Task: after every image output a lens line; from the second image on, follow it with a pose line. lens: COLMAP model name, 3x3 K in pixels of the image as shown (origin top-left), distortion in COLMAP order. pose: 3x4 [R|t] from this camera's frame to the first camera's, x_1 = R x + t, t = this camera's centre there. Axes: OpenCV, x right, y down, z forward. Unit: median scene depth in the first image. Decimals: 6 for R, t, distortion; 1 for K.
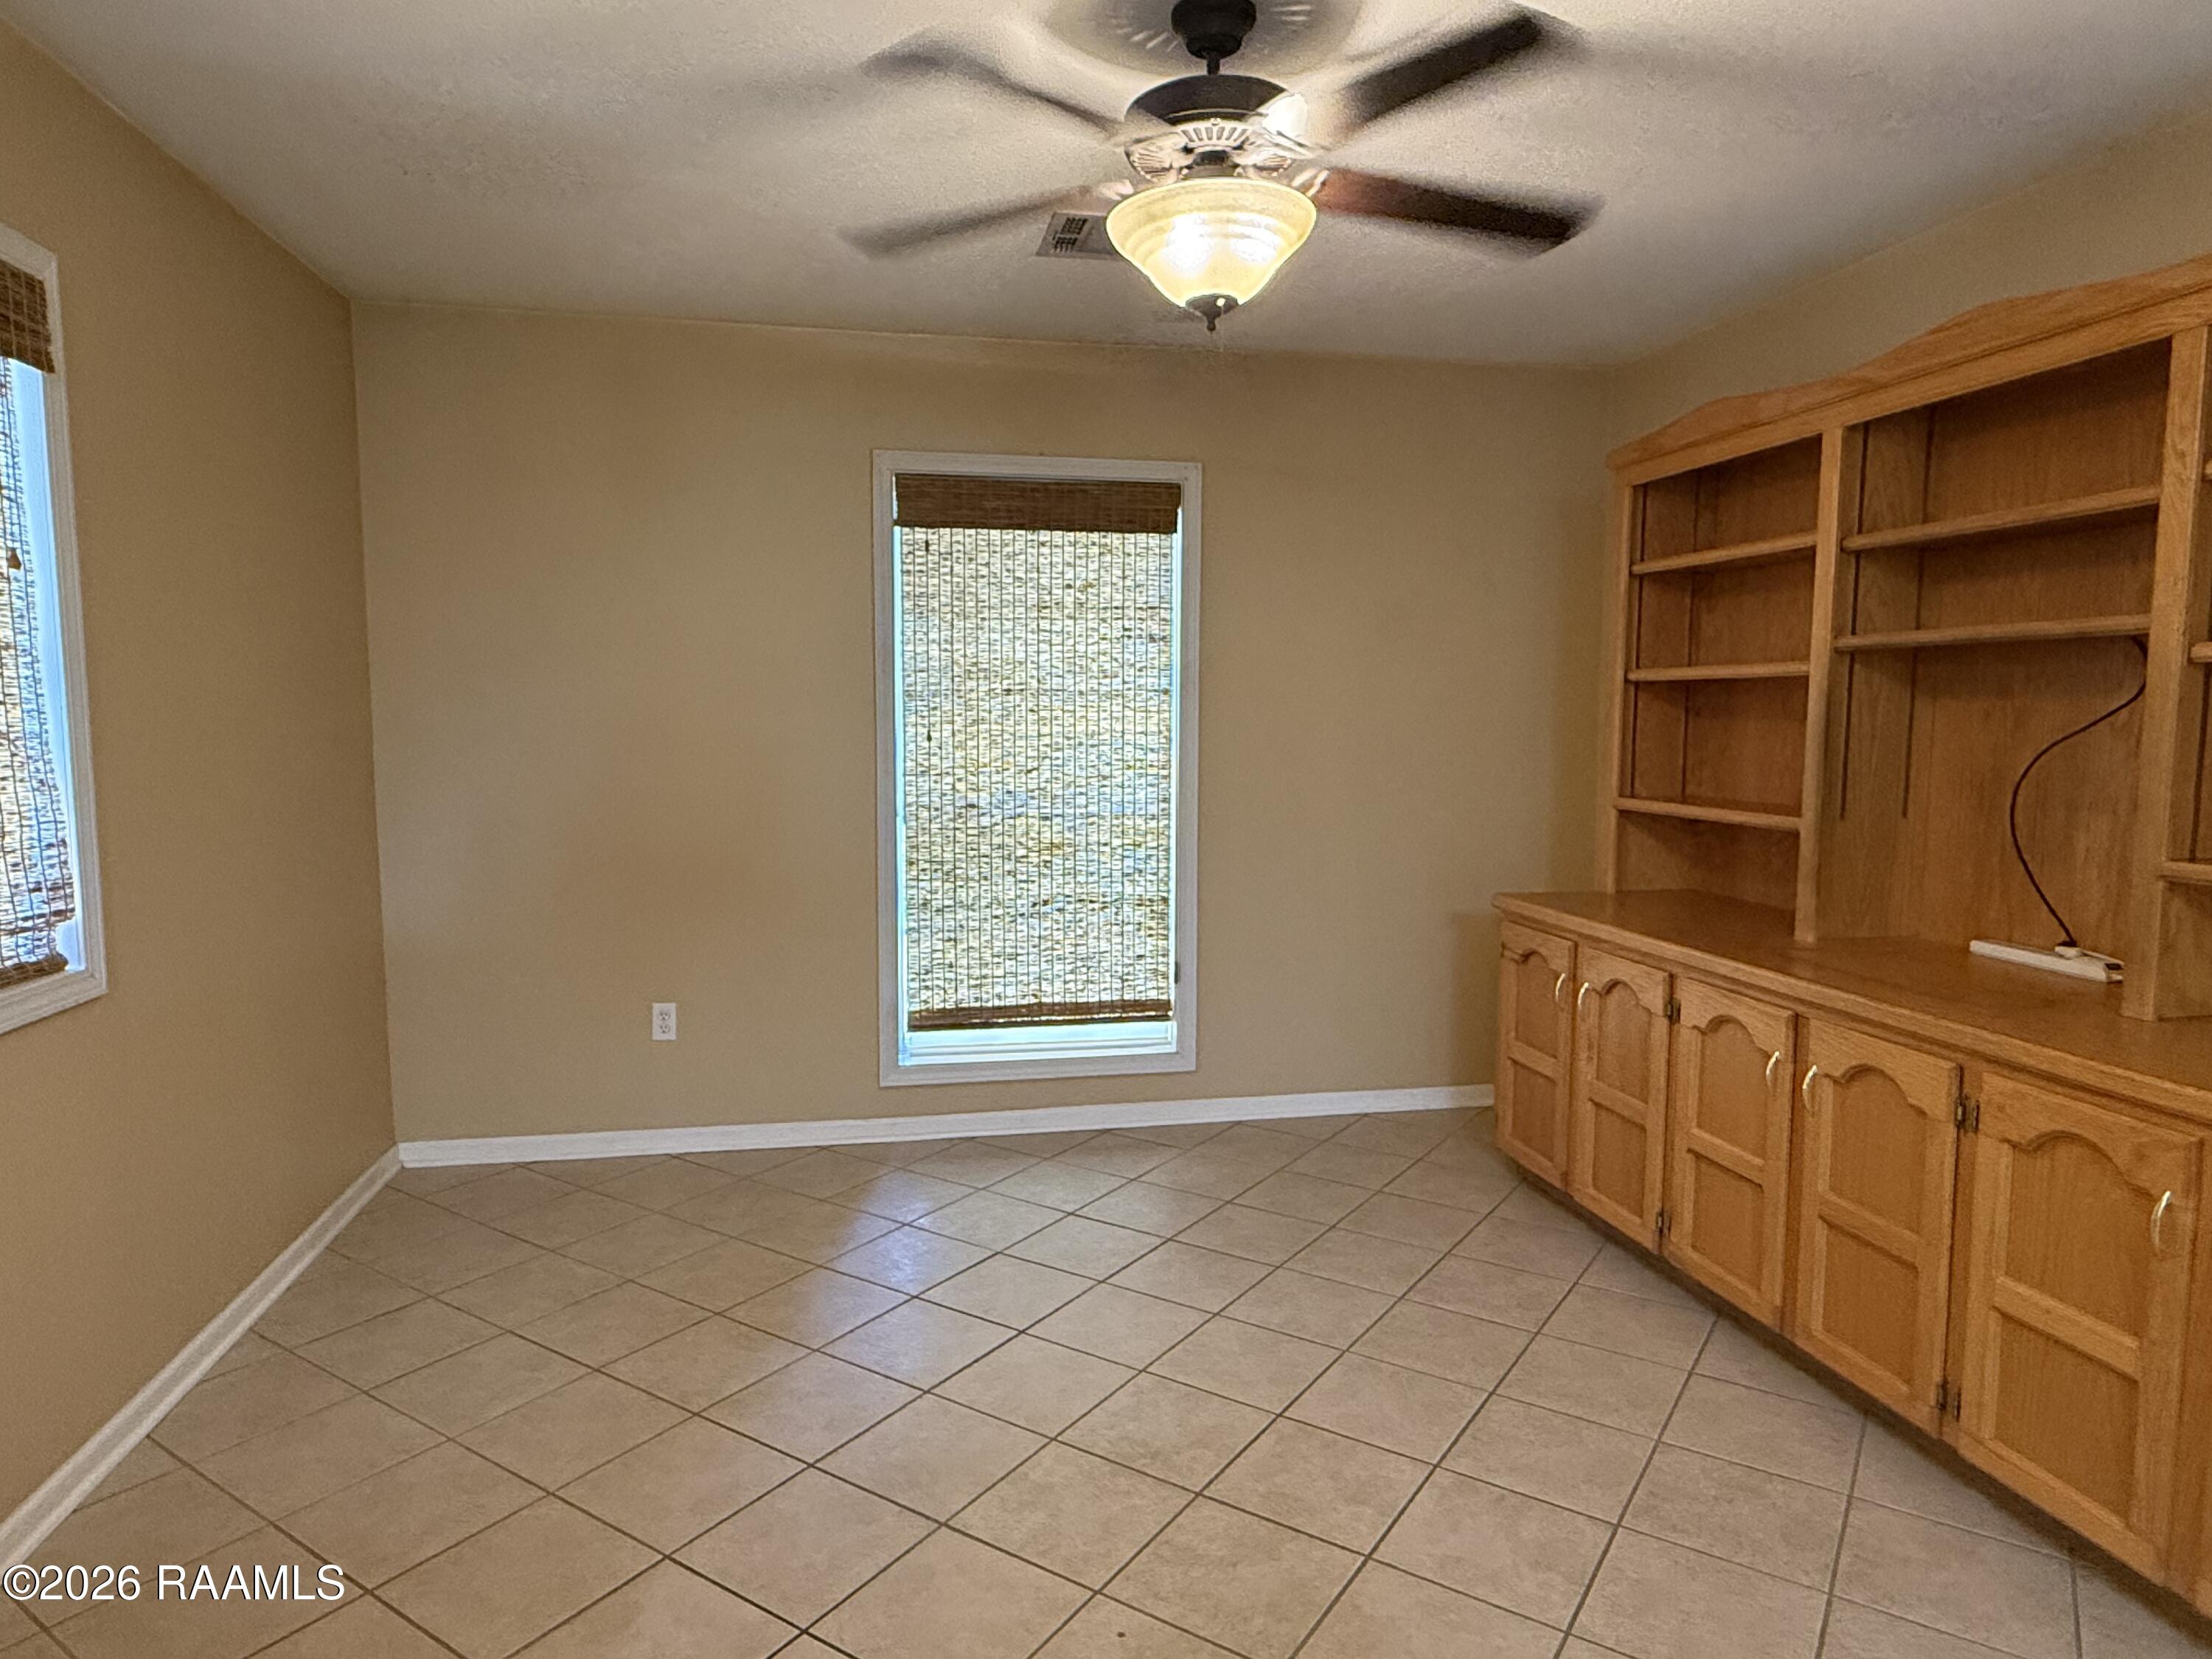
lens RADIAL K [[1346.6, 0, 1099.2], [0, 1346.6, 833.5], [0, 0, 1]] dist [0.016056, -0.001875]
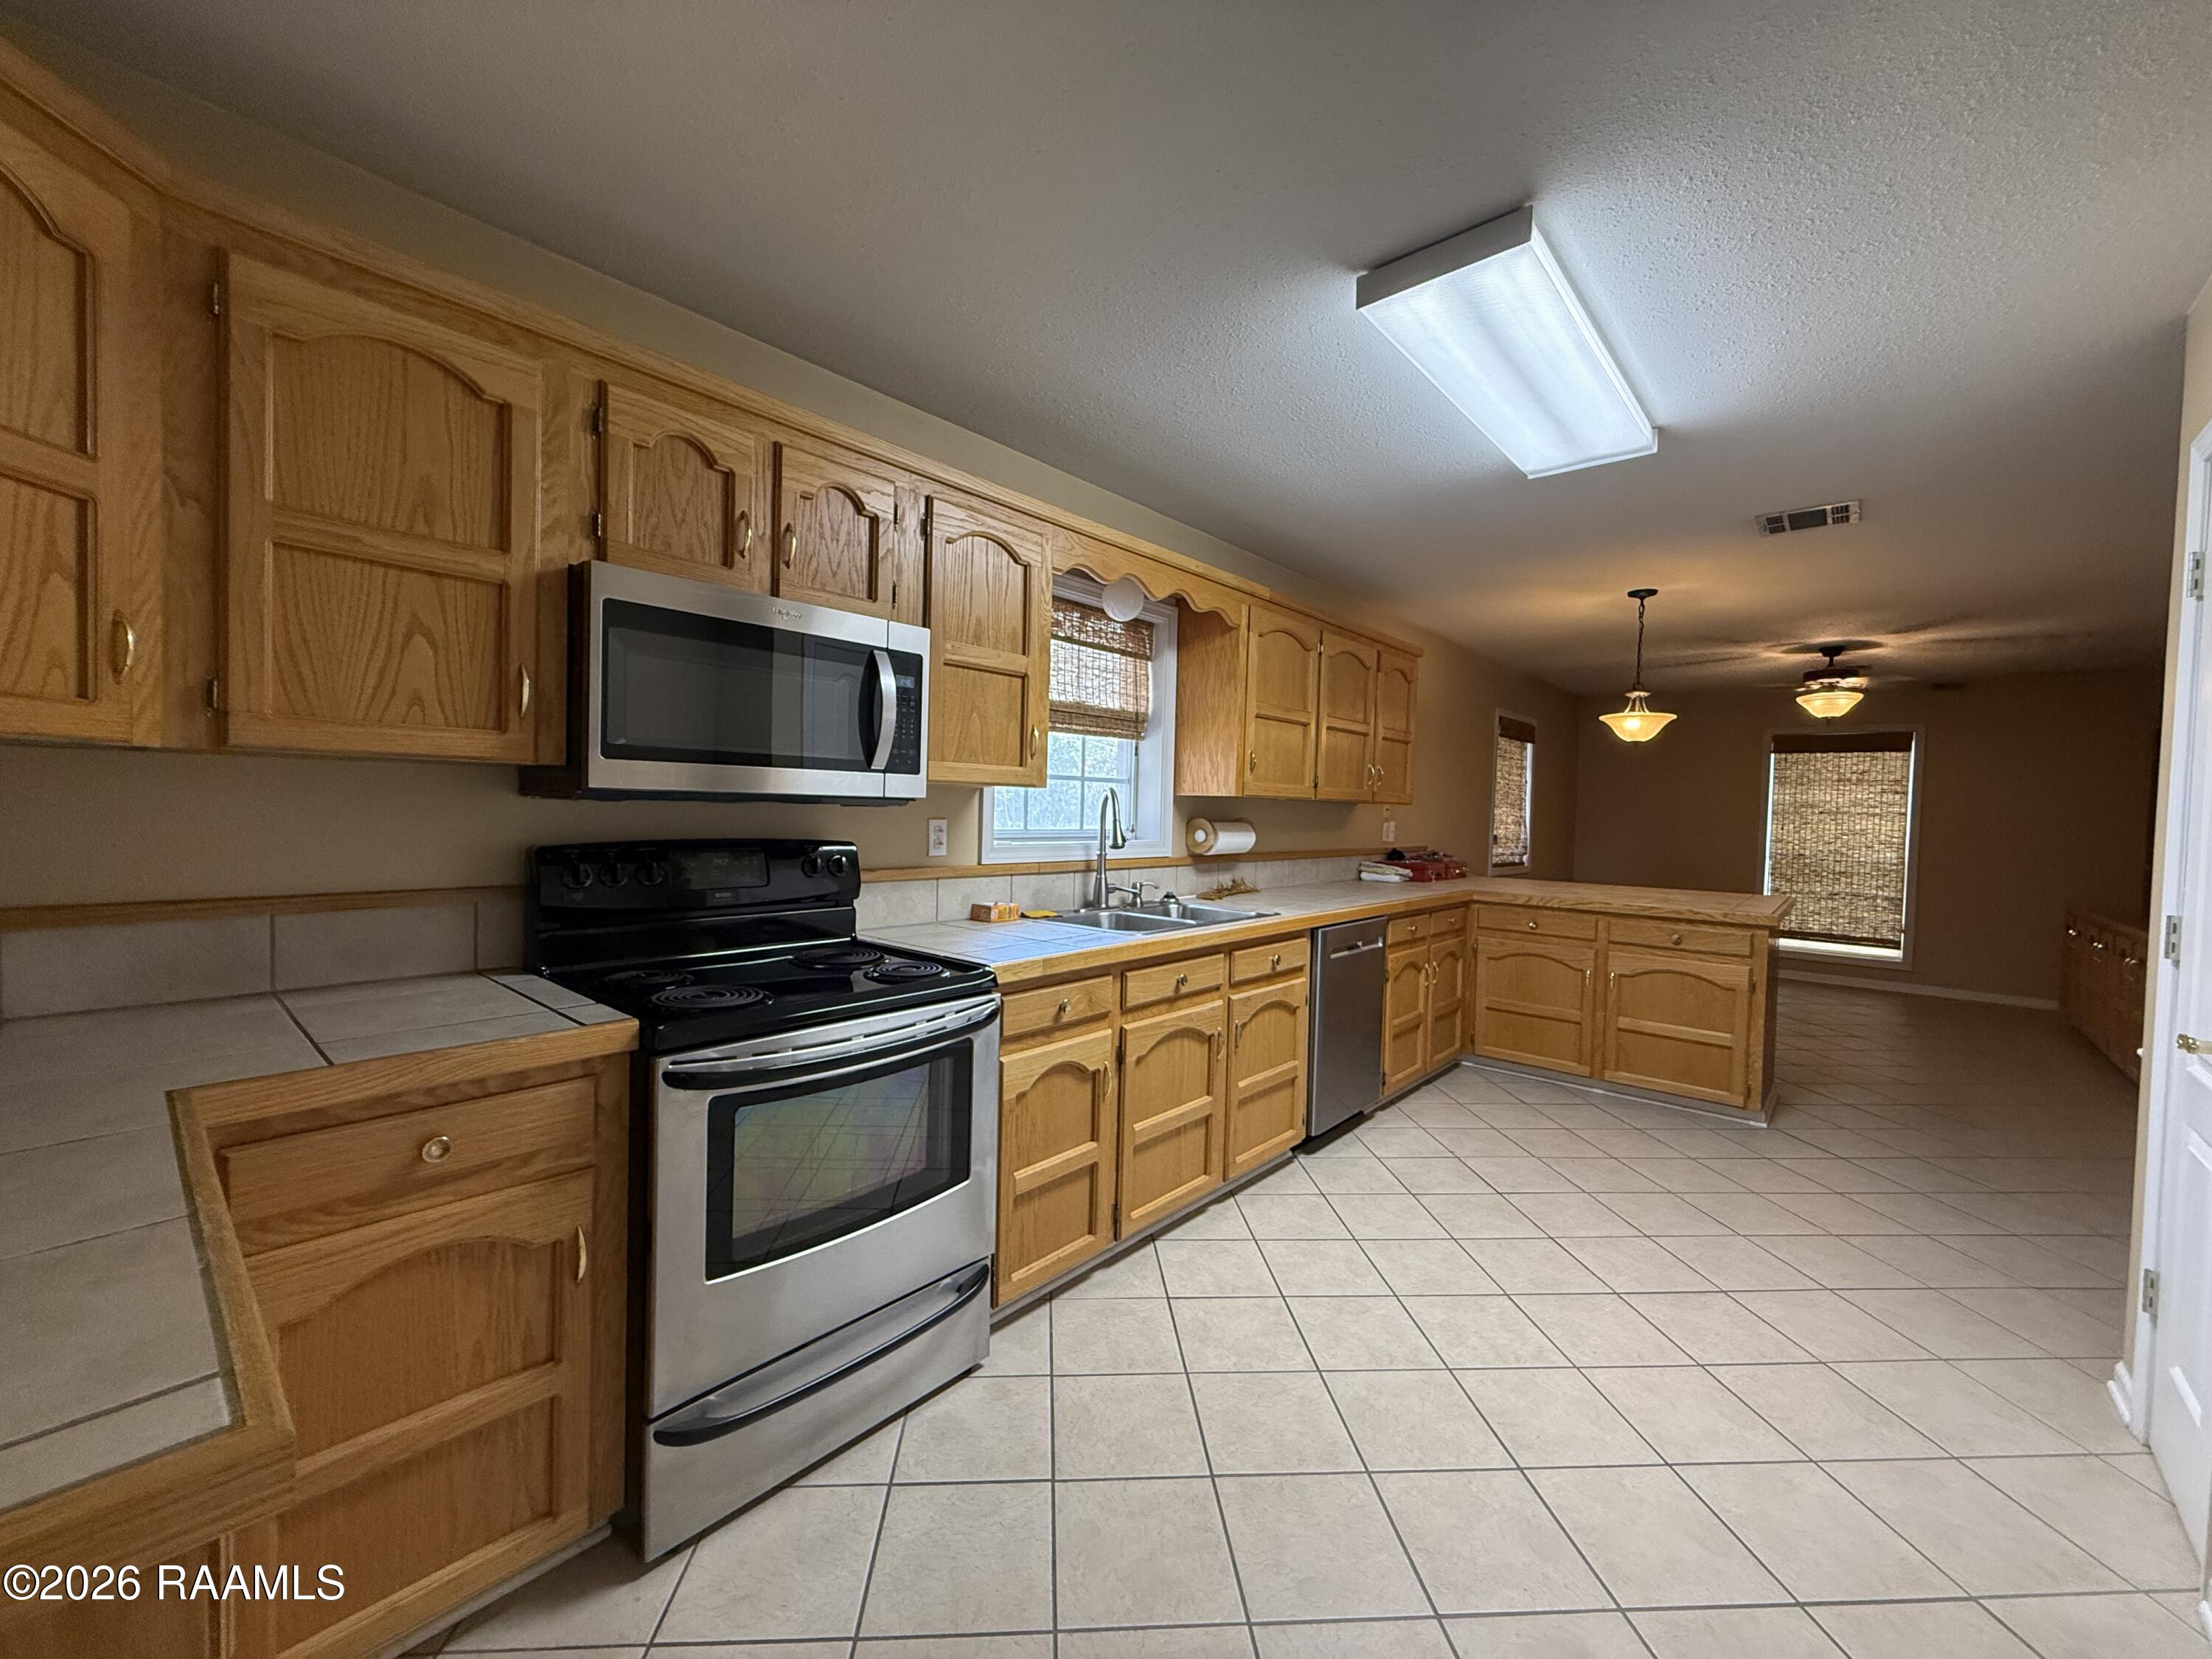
lens RADIAL K [[870.0, 0, 1090.1], [0, 870.0, 826.4], [0, 0, 1]] dist [0.002417, 0.000148]
pose [[0.613486, 0.038259, -0.788778, 0.403317], [-0.101658, 0.994341, -0.030836, 0.120798], [0.783135, 0.099103, 0.613904, -1.178639]]
